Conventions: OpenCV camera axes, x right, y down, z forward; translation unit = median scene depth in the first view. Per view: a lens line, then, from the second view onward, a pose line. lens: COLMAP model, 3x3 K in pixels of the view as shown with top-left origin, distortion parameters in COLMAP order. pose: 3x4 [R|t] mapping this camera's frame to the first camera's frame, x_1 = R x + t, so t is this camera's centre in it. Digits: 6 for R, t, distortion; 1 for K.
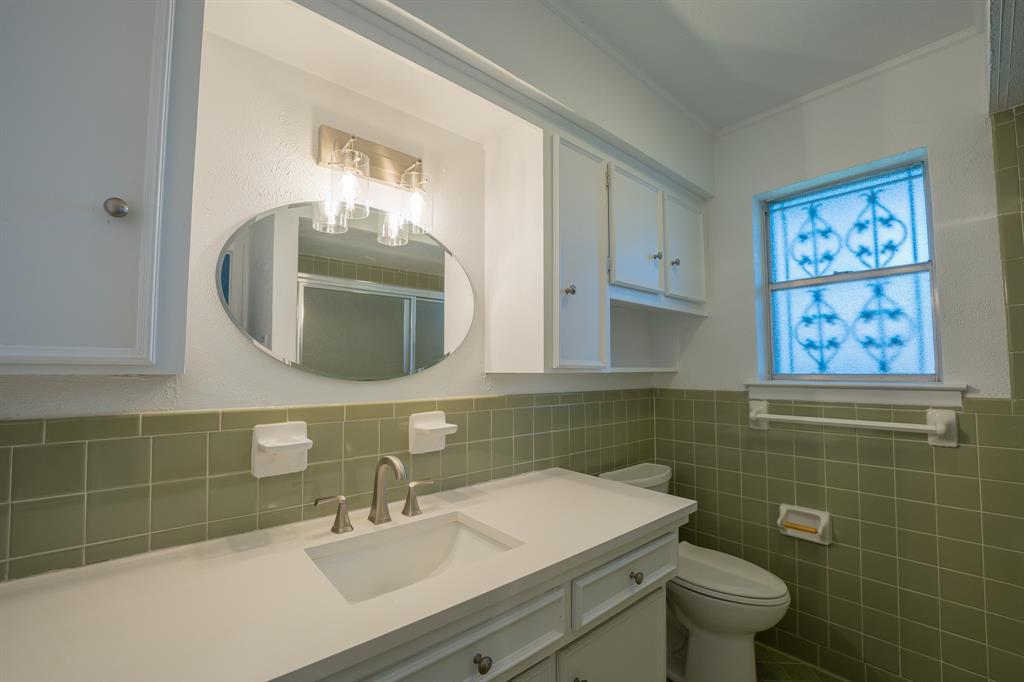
lens RADIAL K [[408.3, 0, 510.2], [0, 408.3, 356.0], [0, 0, 1]] dist [0.025385, -0.000097]
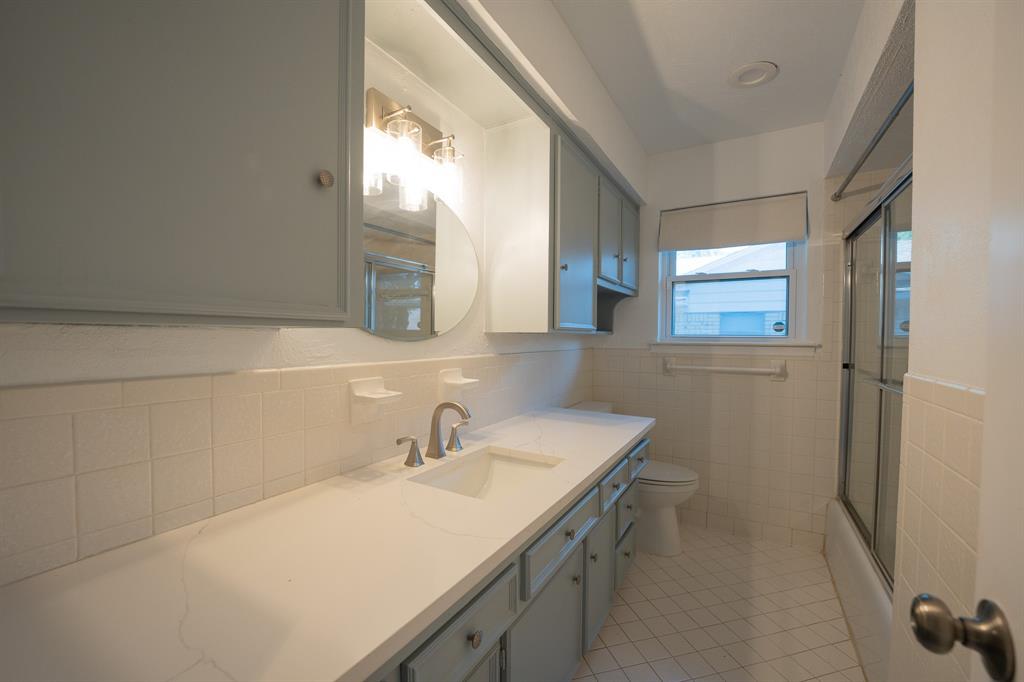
lens RADIAL K [[414.7, 0, 510.8], [0, 414.7, 351.1], [0, 0, 1]] dist [0.000147, -0.000009]
pose [[0.937178, 0.001463, 0.348850, -0.504654], [-0.030011, 0.996622, 0.076442, 0.005127], [-0.347559, -0.082109, 0.934056, -0.143176]]
